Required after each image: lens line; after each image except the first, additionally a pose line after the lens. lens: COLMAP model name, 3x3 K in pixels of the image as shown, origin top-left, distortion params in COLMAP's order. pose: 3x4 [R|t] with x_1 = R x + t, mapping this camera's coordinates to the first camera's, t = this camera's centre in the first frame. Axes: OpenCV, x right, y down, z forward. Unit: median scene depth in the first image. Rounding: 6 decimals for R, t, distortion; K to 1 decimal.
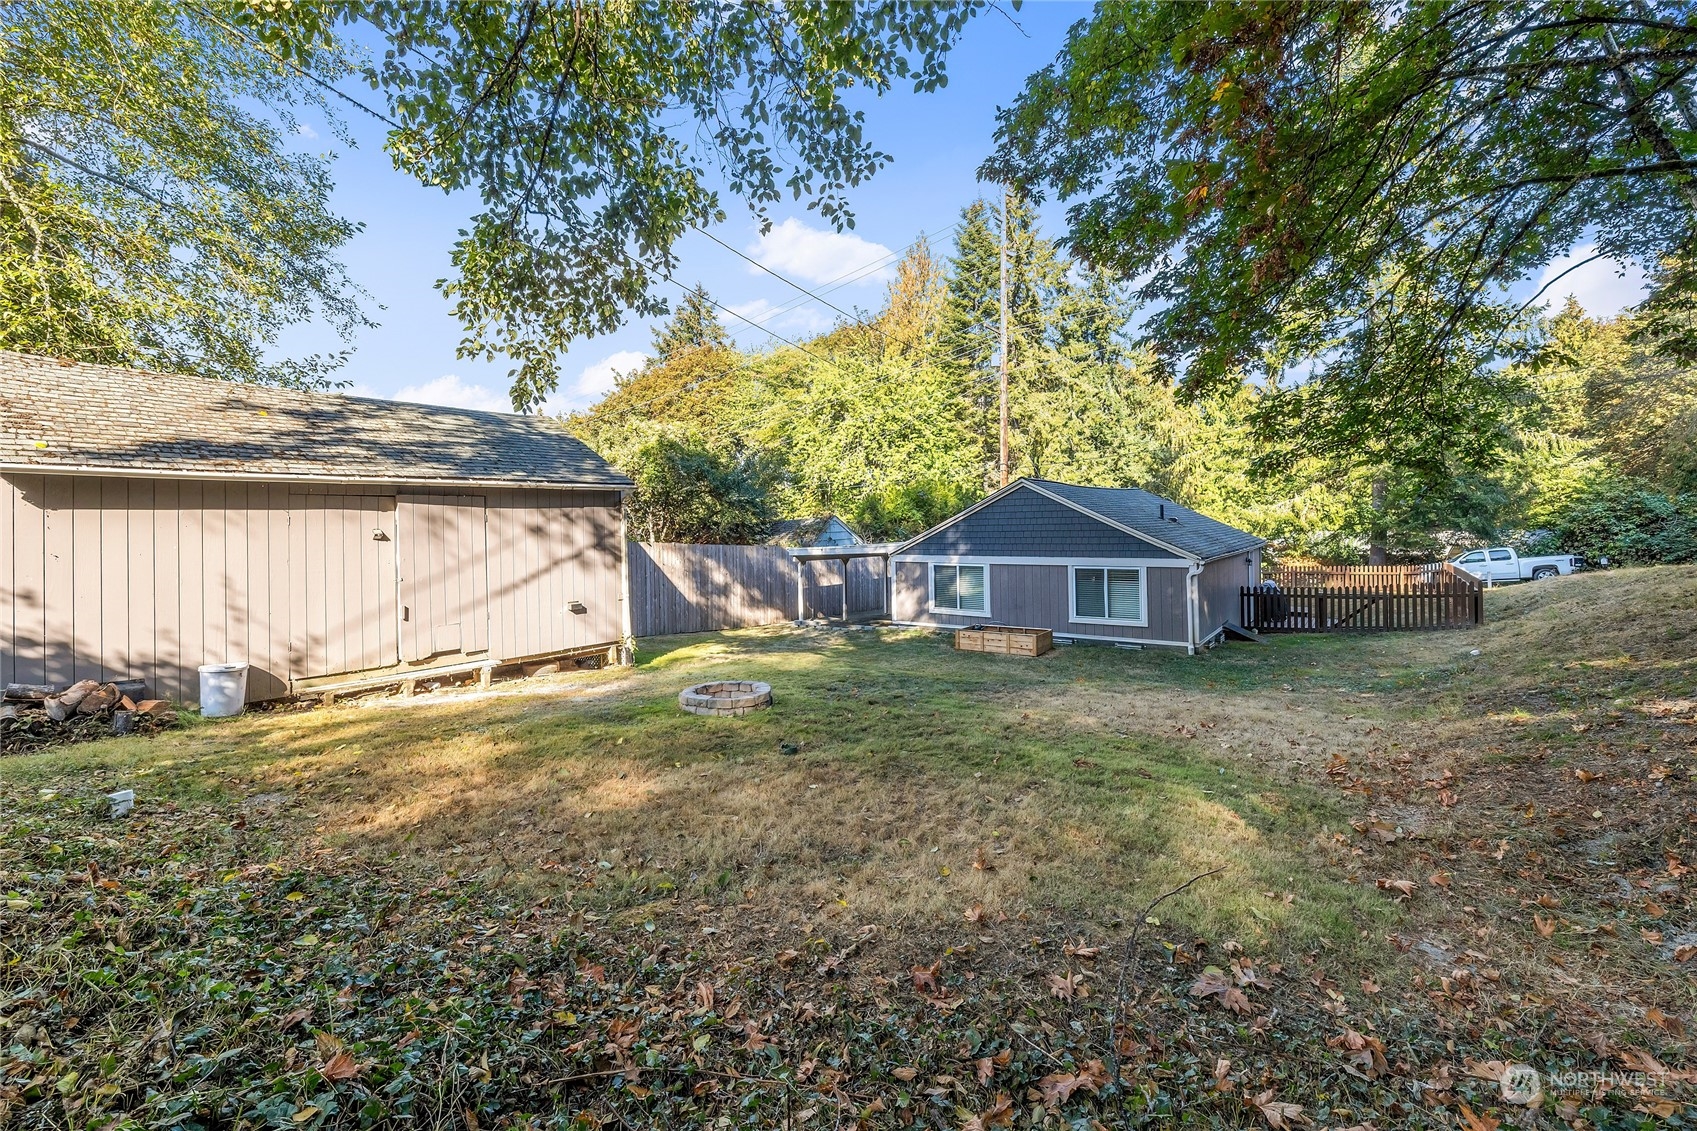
lens RADIAL K [[720.7, 0, 833.4], [0, 720.7, 543.7], [0, 0, 1]] dist [0.000597, 0.000121]
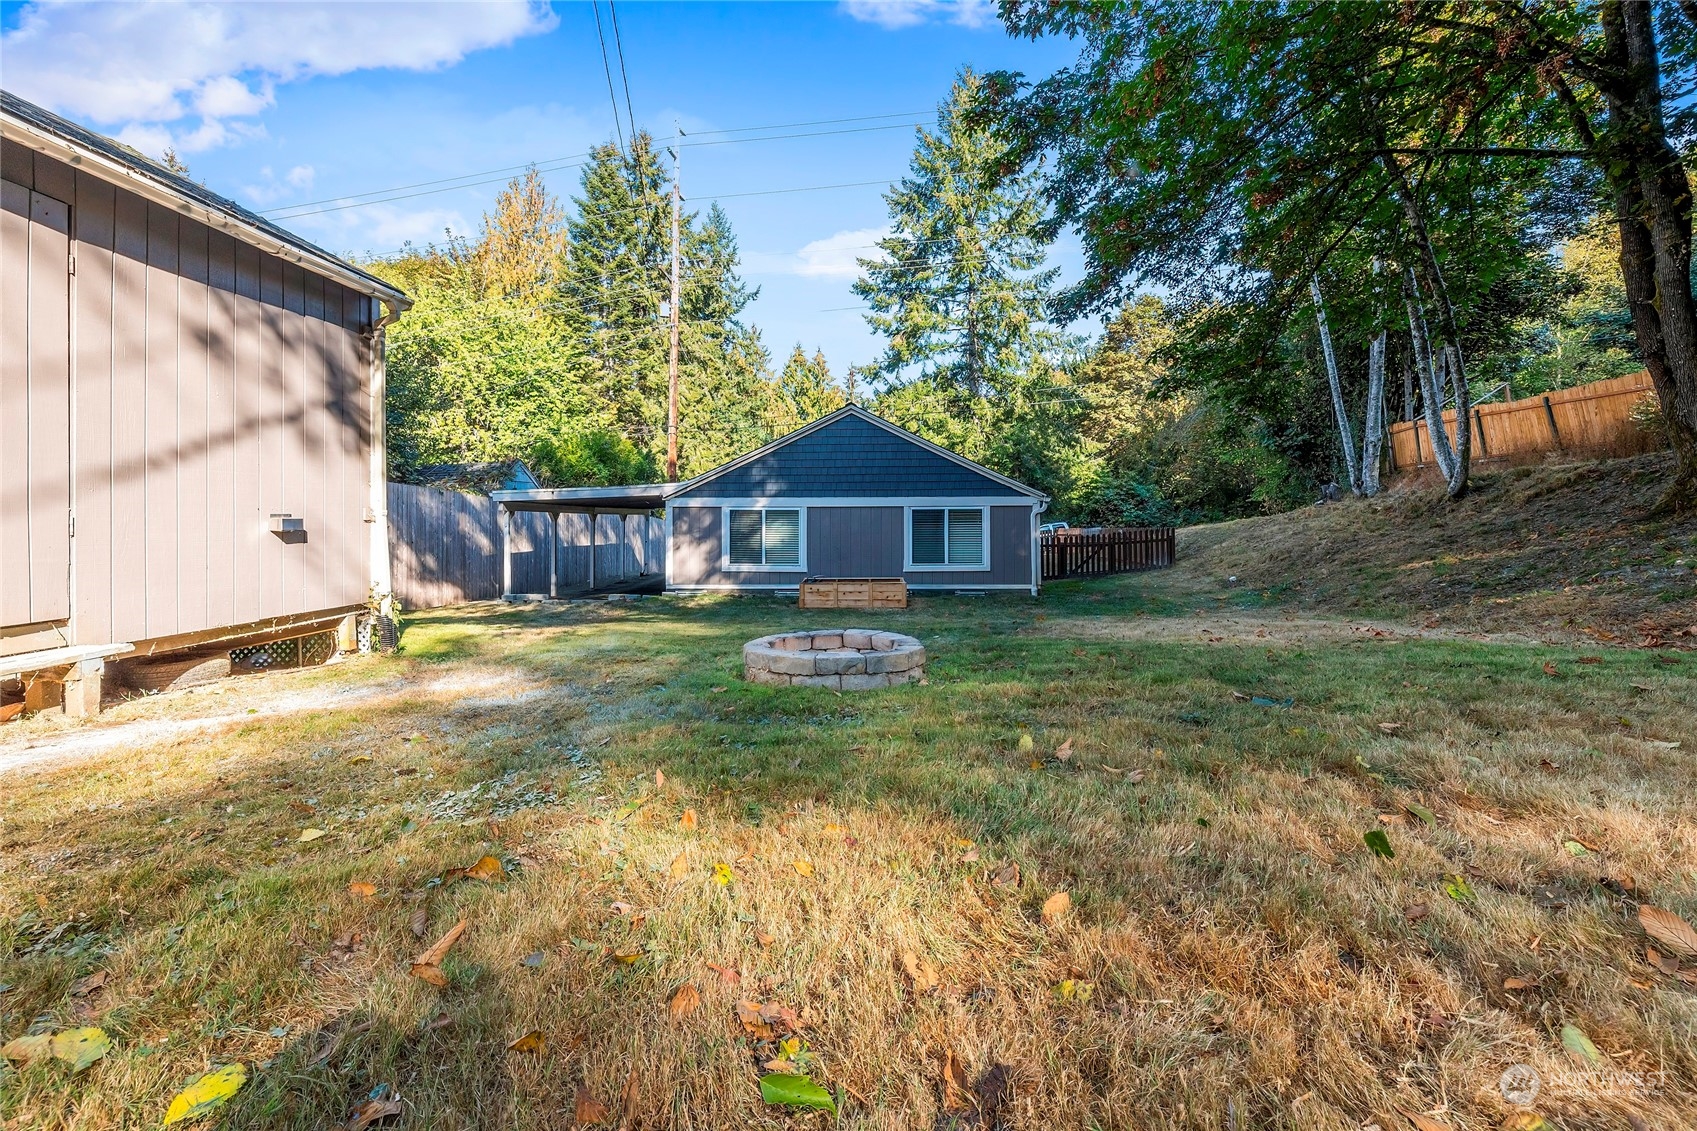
lens RADIAL K [[737.8, 0, 842.2], [0, 737.8, 513.0], [0, 0, 1]] dist [0.003460, 0.000289]
pose [[0.826276, 0.017714, 0.562987, -0.241093], [0.003220, 0.999340, -0.036171, 0.069975], [-0.563256, 0.031700, 0.825674, 0.299306]]
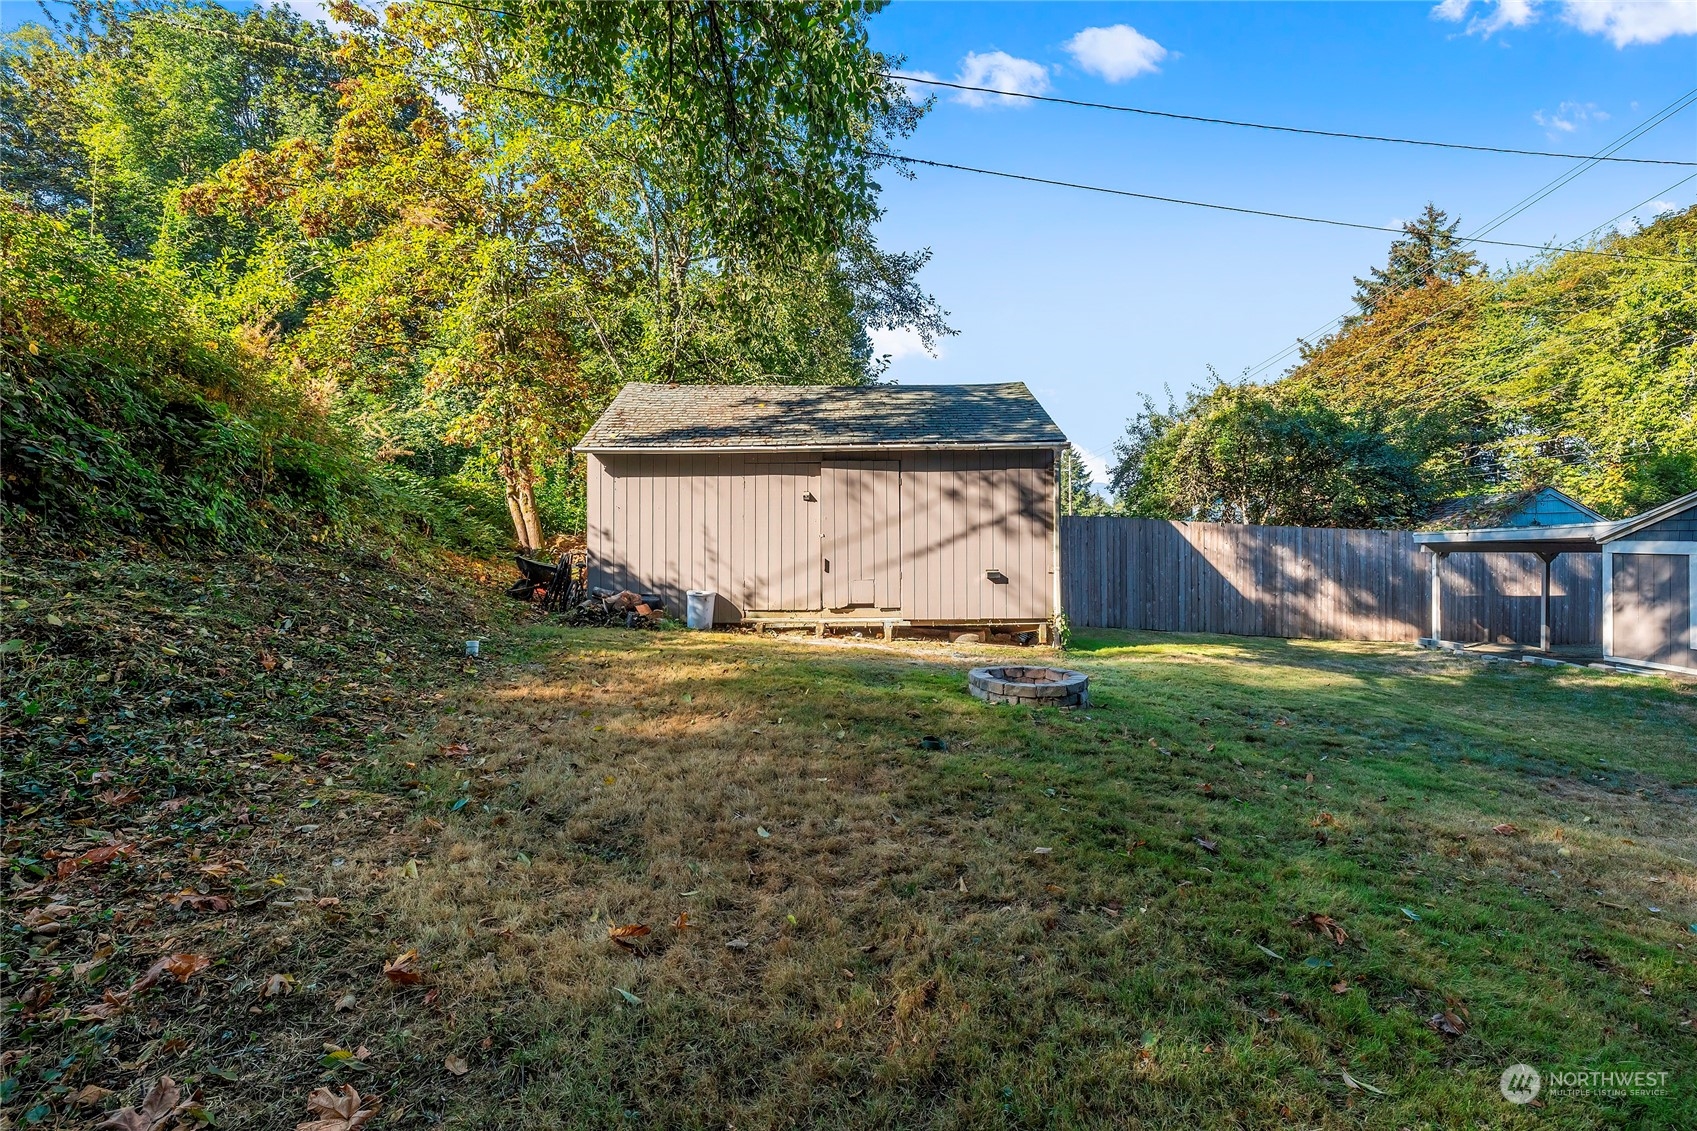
lens RADIAL K [[720.7, 0, 833.4], [0, 720.7, 543.7], [0, 0, 1]] dist [0.000597, 0.000121]
pose [[0.614031, 0.021831, -0.788980, 0.184421], [-0.023343, 0.999682, 0.009494, 0.030338], [0.788936, 0.012588, 0.614346, 0.185921]]
